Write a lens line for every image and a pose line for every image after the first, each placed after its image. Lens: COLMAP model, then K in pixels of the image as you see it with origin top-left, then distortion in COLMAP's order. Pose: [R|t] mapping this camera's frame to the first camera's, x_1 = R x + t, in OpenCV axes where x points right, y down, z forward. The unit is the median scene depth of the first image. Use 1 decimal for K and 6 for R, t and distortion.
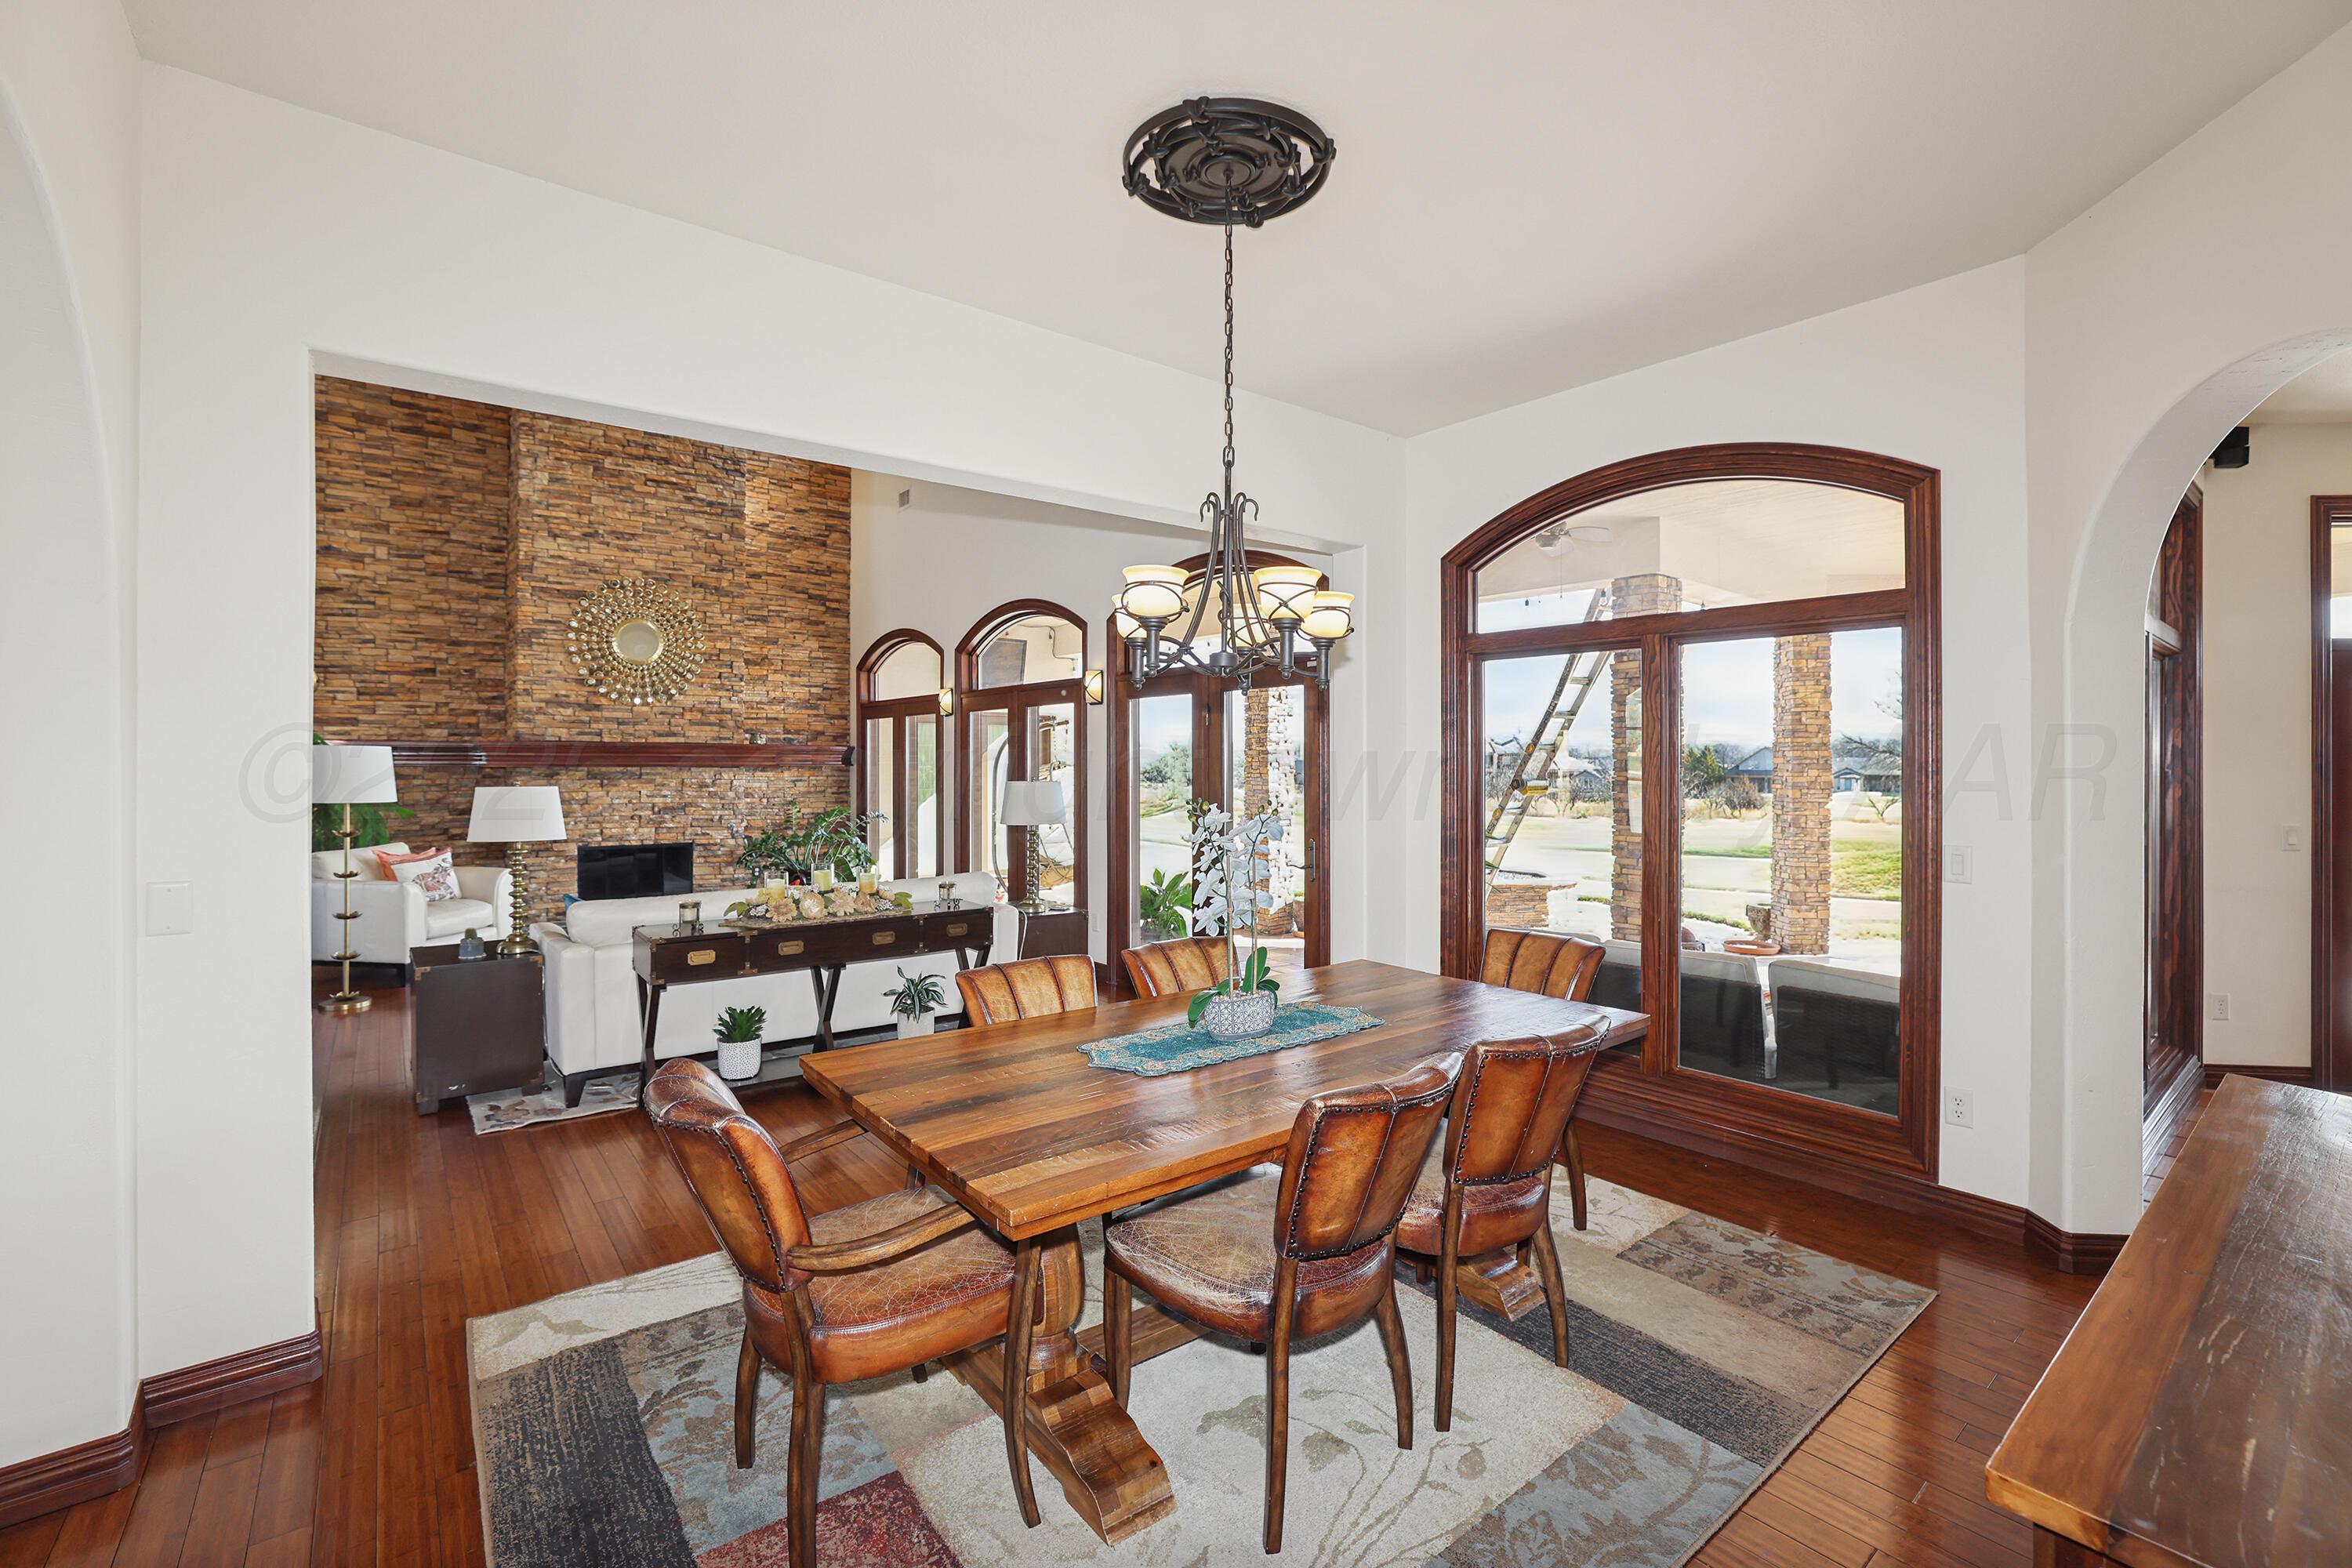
lens RADIAL K [[1019.2, 0, 1193.2], [0, 1019.2, 756.6], [0, 0, 1]] dist [-0.043937, 0.012008]
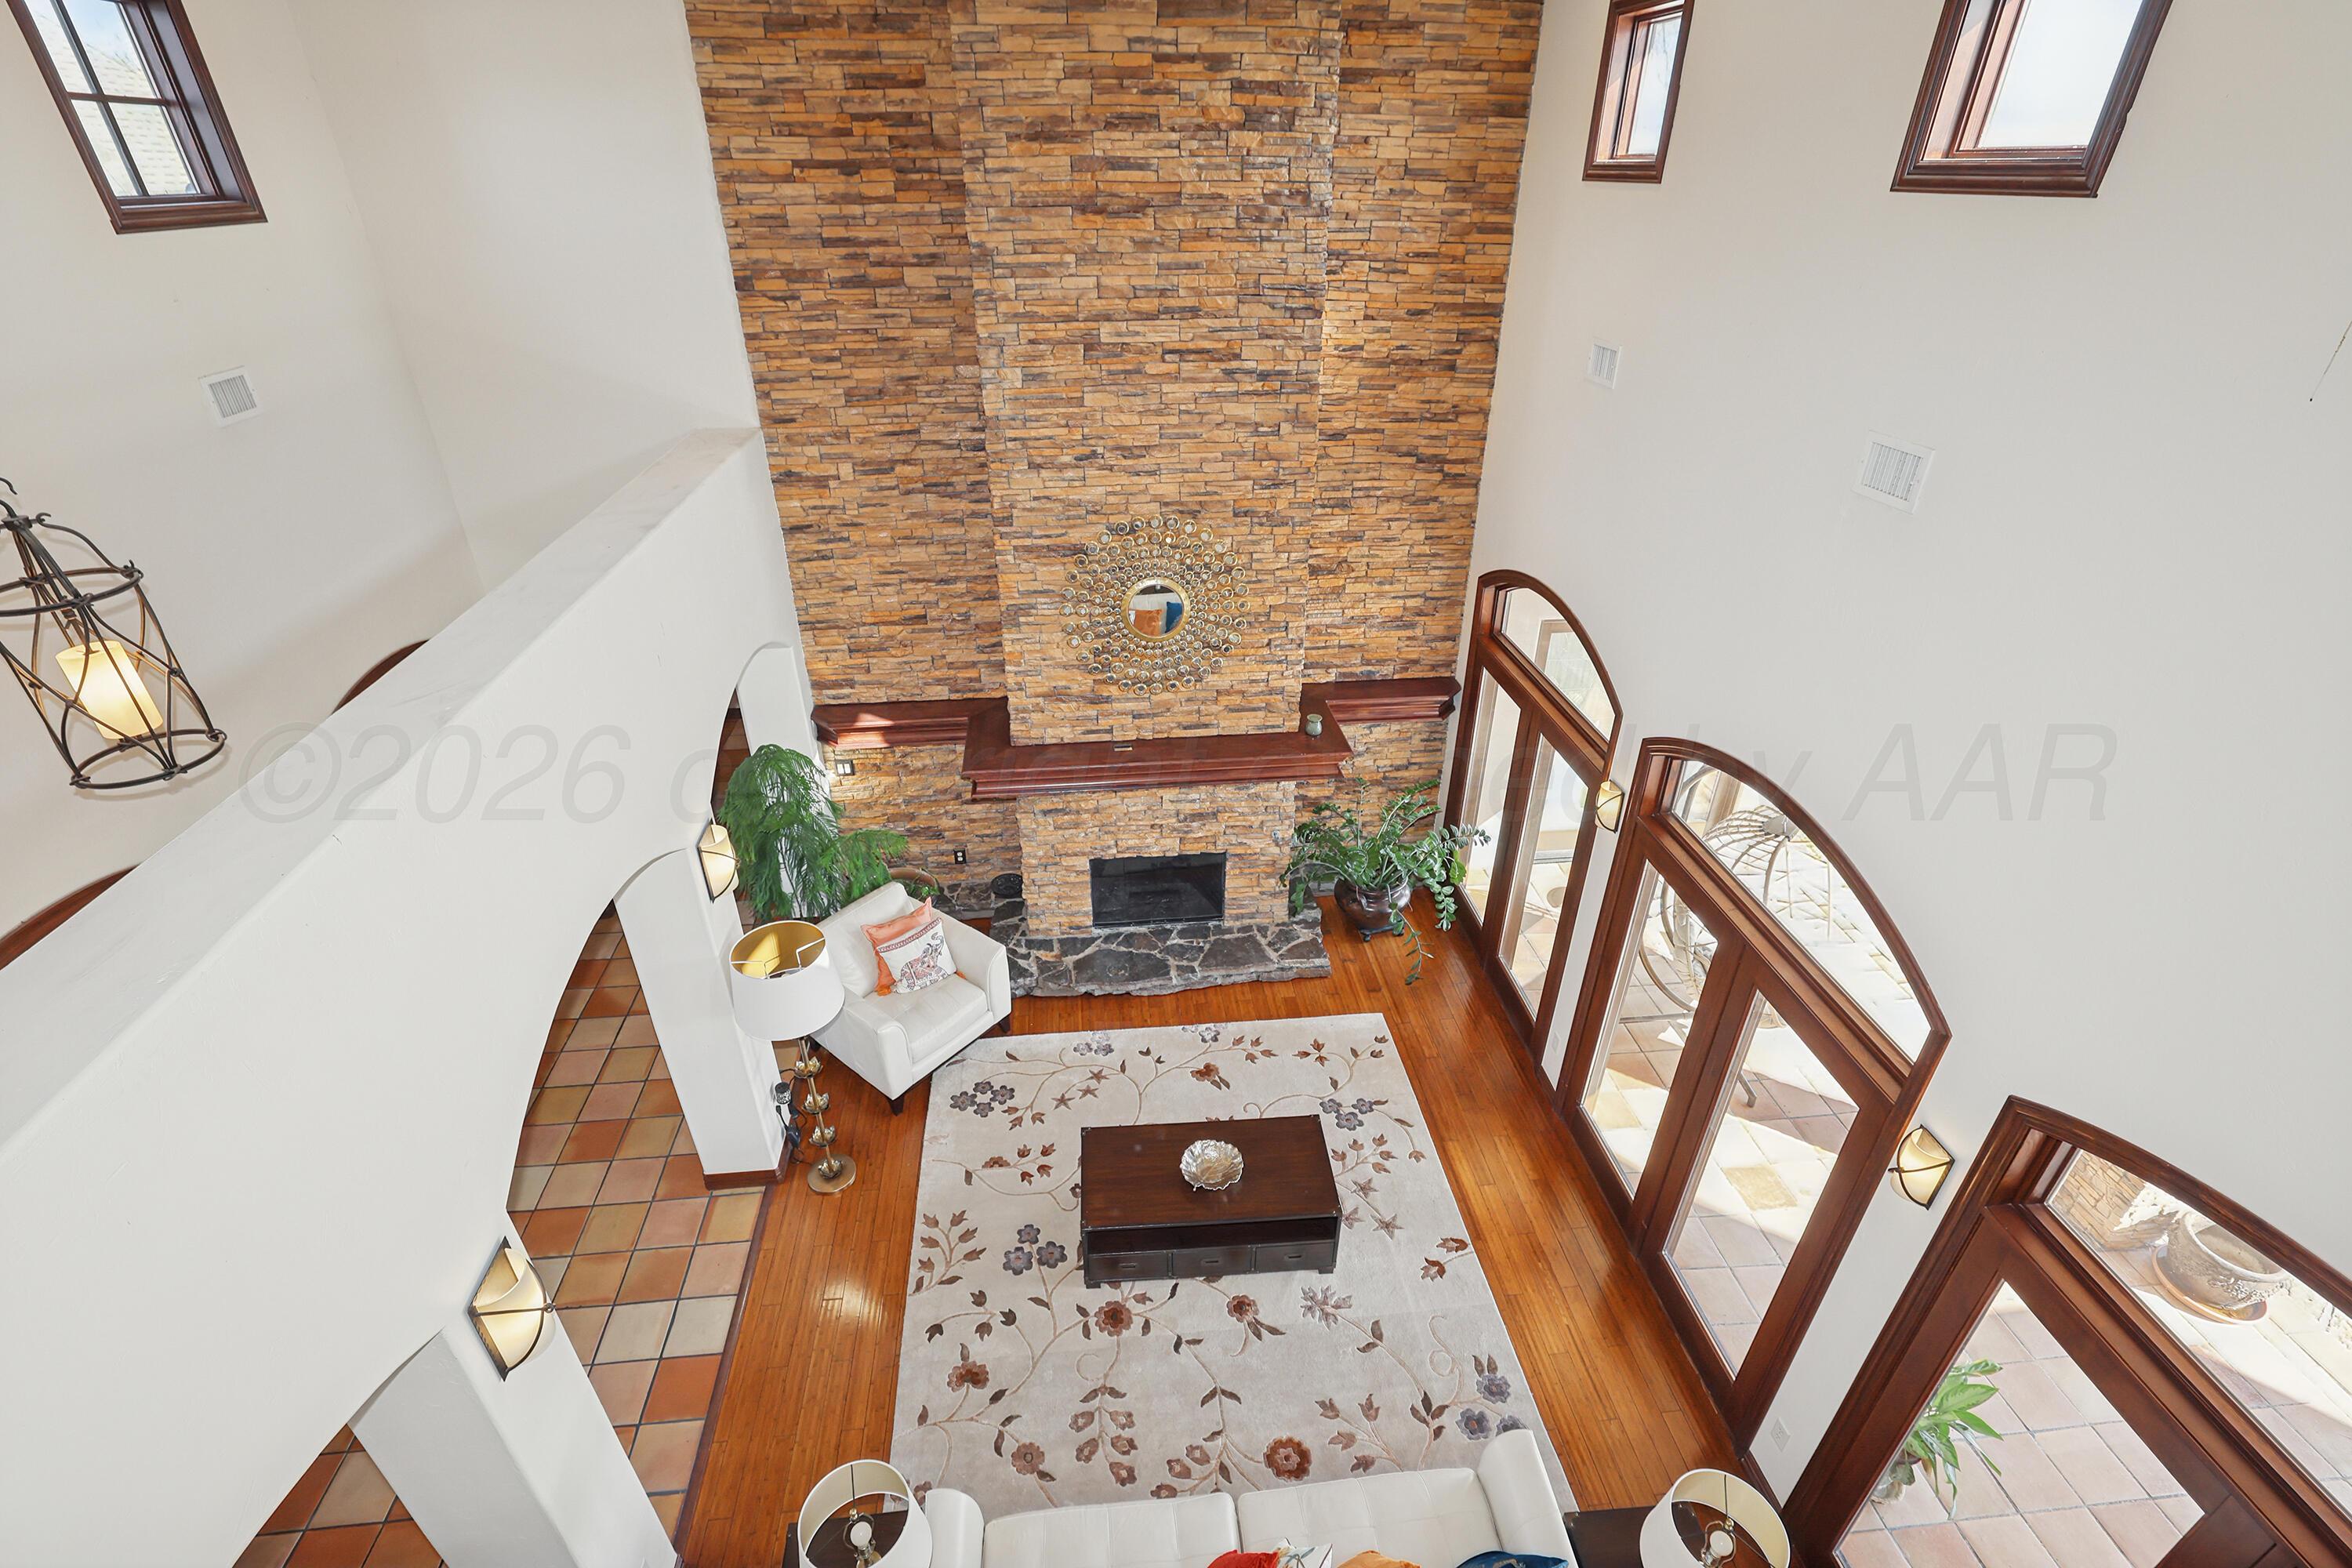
lens RADIAL K [[1074.1, 0, 1183.6], [0, 1074.1, 743.4], [0, 0, 1]] dist [-0.056131, 0.020848]
pose [[0.836619, 0.272356, -0.475280, -0.174260], [0.001184, 0.866739, 0.498761, -0.400401], [0.547784, -0.417836, 0.724807, 0.461005]]
